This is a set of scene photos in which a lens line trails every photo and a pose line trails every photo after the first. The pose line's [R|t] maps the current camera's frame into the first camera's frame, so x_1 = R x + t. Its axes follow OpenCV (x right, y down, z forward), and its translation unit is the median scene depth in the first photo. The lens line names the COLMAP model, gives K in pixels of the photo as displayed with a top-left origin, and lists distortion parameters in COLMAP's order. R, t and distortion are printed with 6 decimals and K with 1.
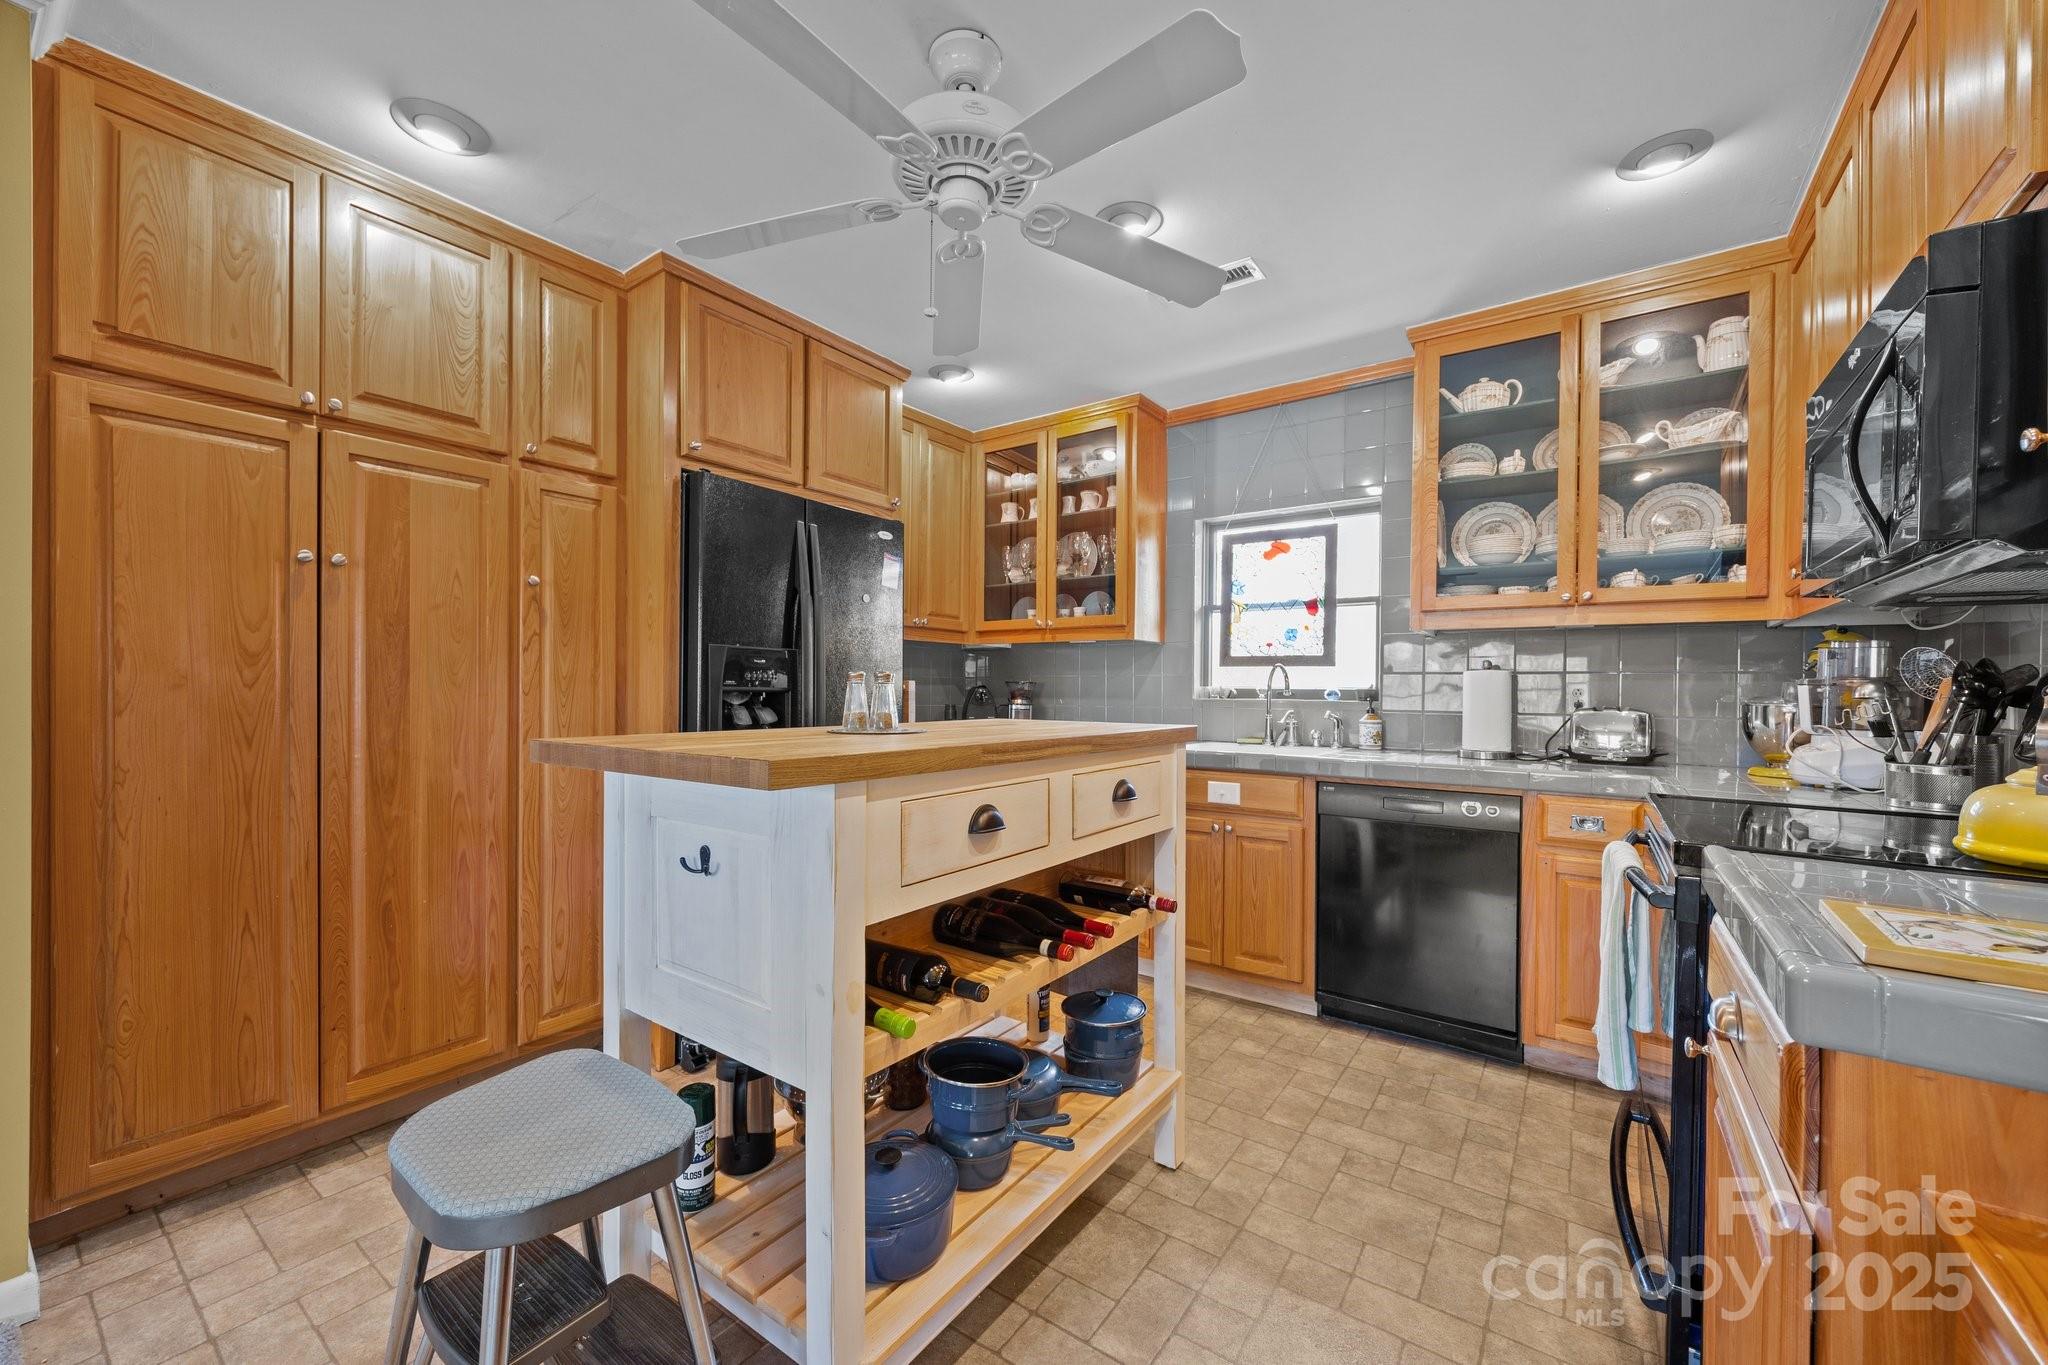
lens RADIAL K [[788.6, 0, 1025.0], [0, 788.6, 694.6], [0, 0, 1]] dist [-0.001686, -0.000097]
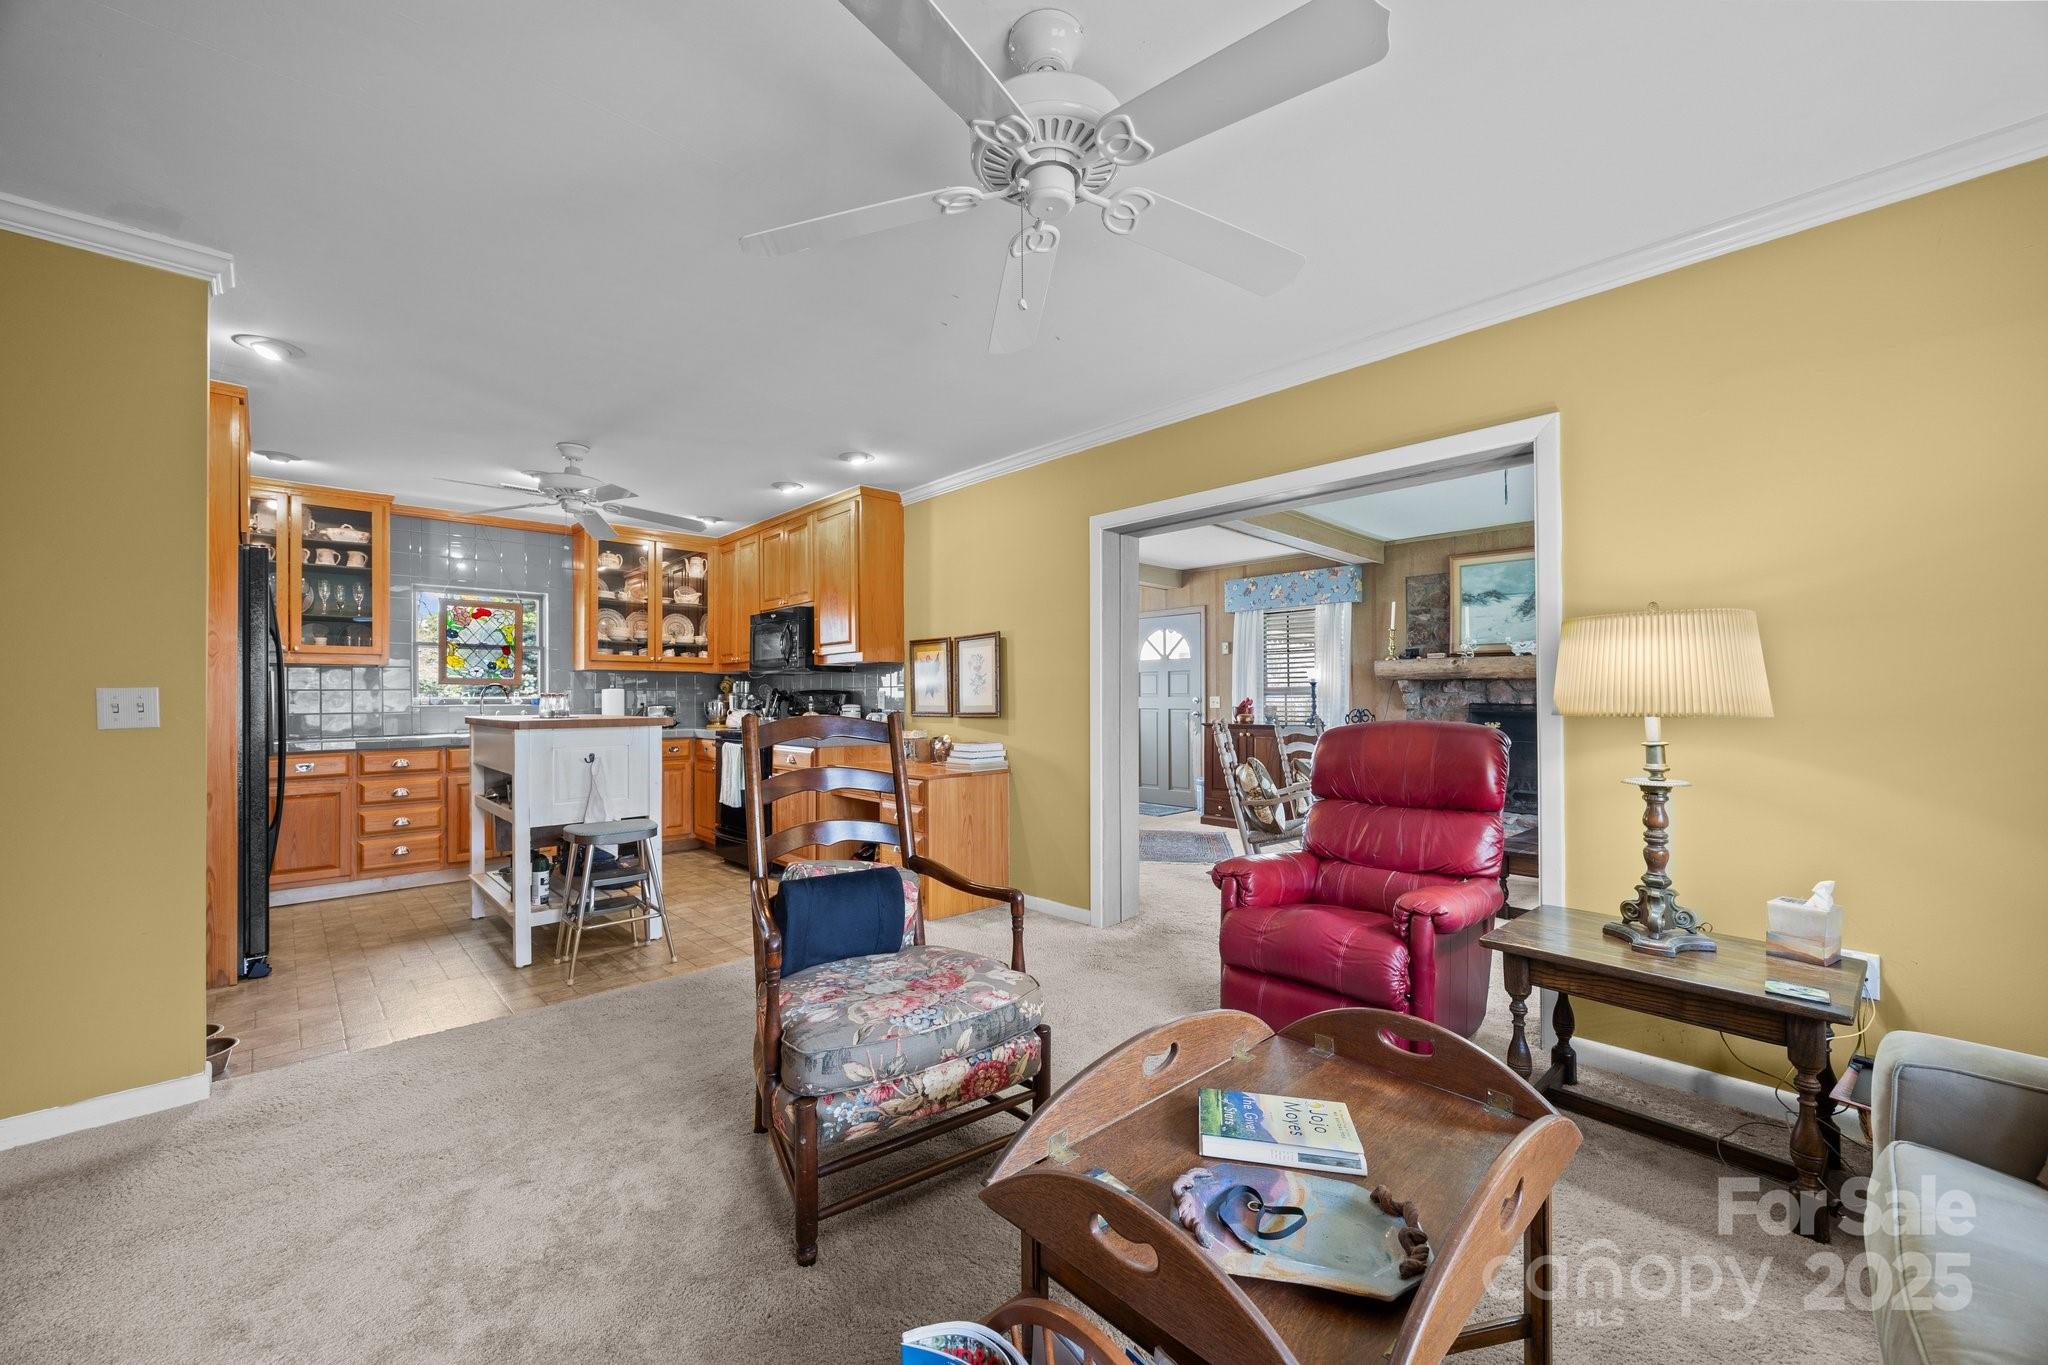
lens RADIAL K [[788.6, 0, 1029.9], [0, 788.6, 689.4], [0, 0, 1]] dist [-0.001686, -0.000097]
pose [[0.187427, 0.000828, 0.982278, -1.313984], [0.013746, 0.999900, -0.003466, -0.006389], [-0.982182, 0.014151, 0.187397, -0.513260]]
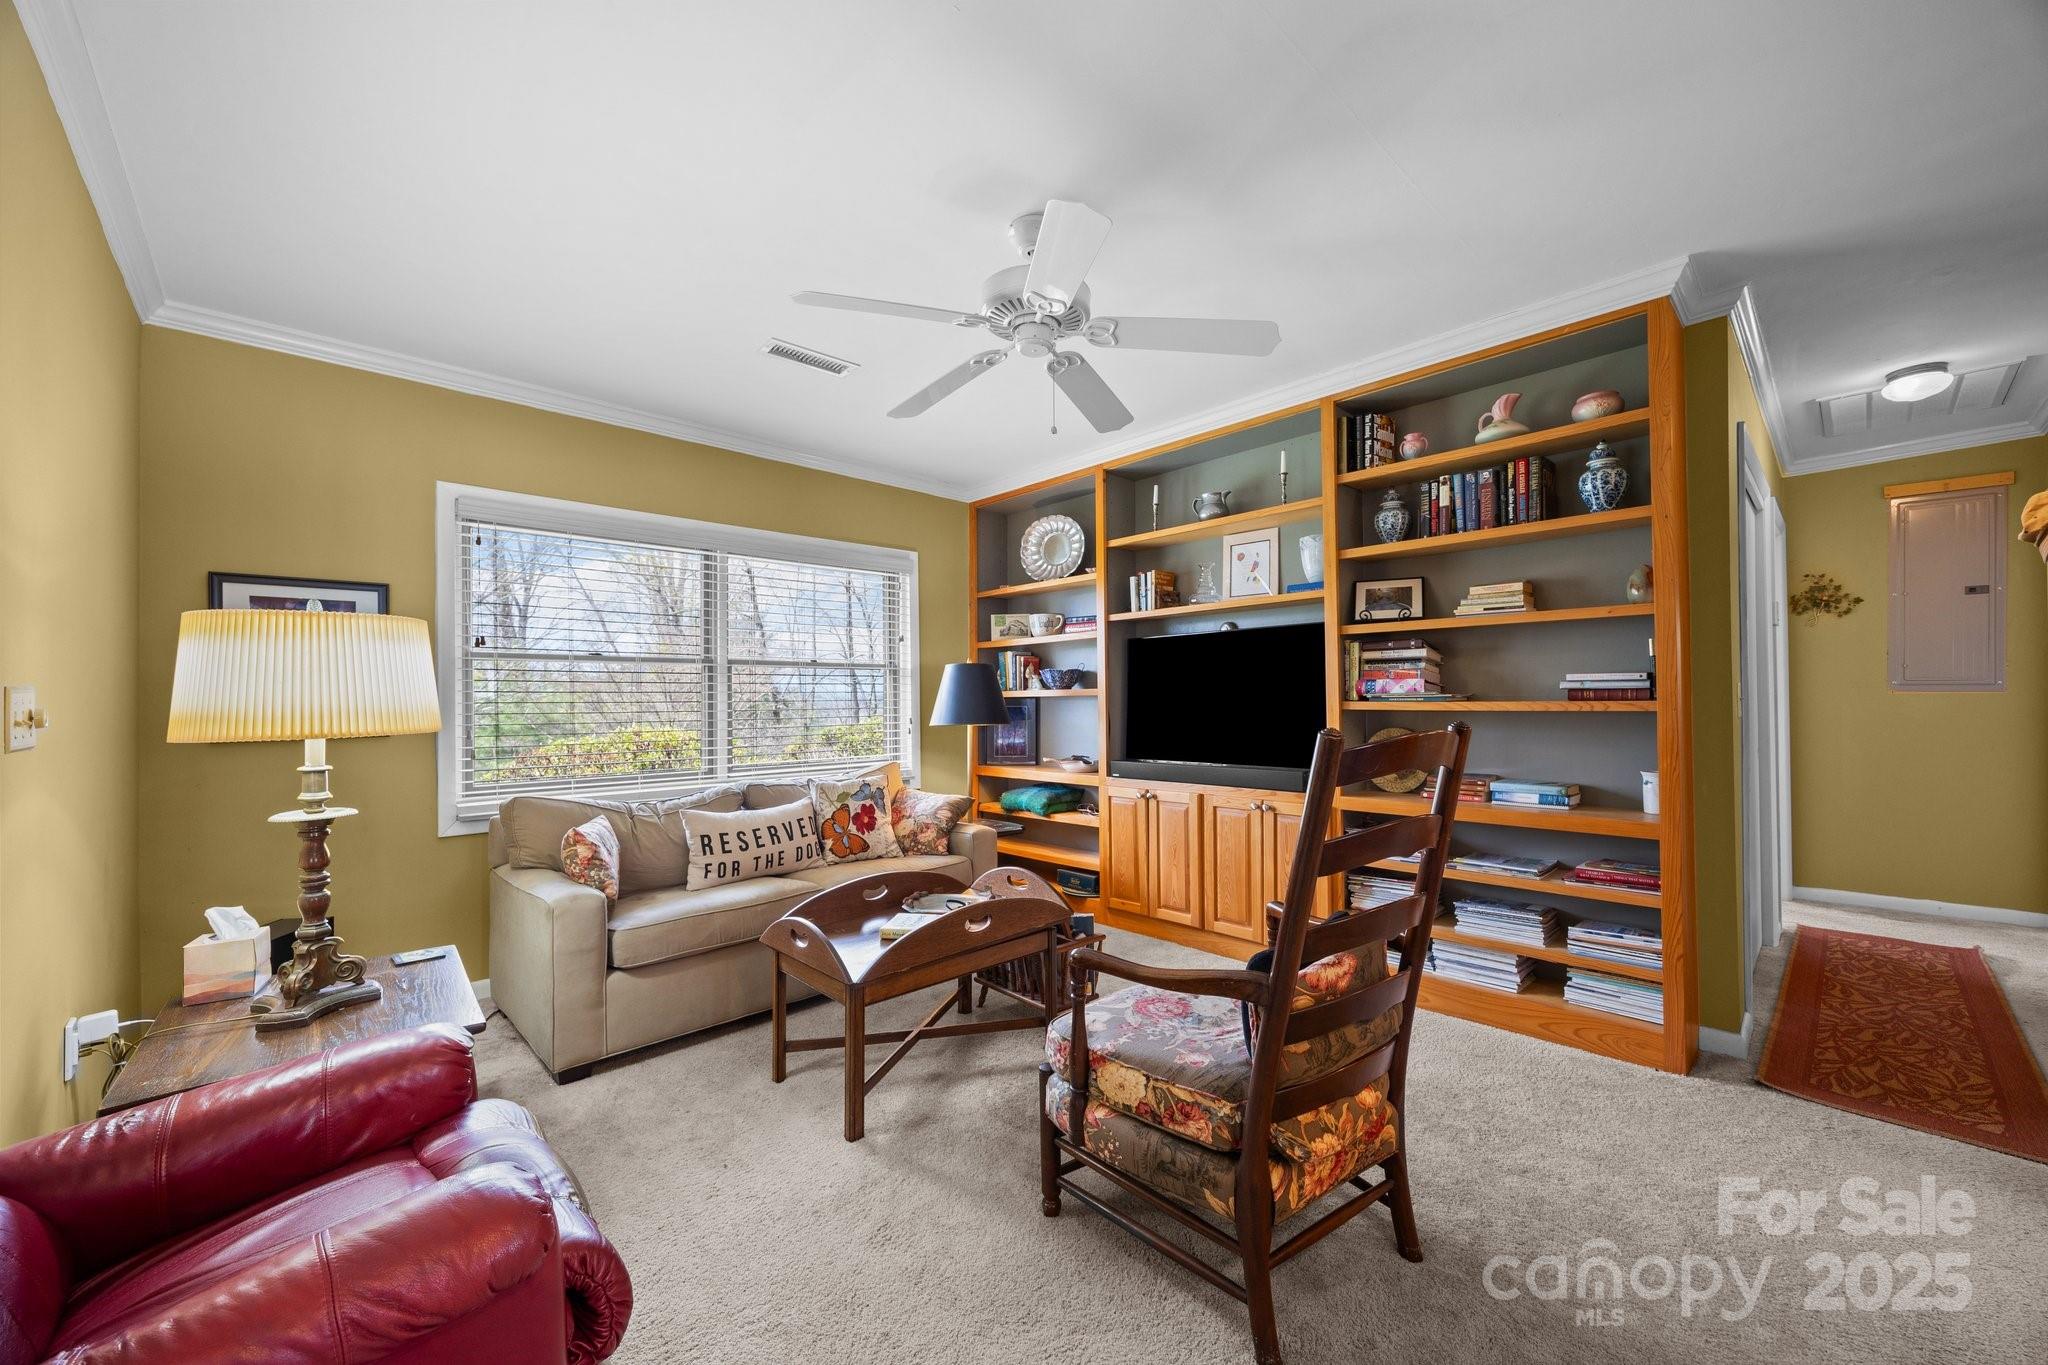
lens RADIAL K [[788.6, 0, 1031.0], [0, 788.6, 693.9], [0, 0, 1]] dist [-0.001686, -0.000097]
pose [[-0.187619, -0.012489, -0.982162, -0.017029], [0.000187, 0.999919, -0.012751, -0.001507], [0.982242, -0.002576, -0.187602, -0.288035]]
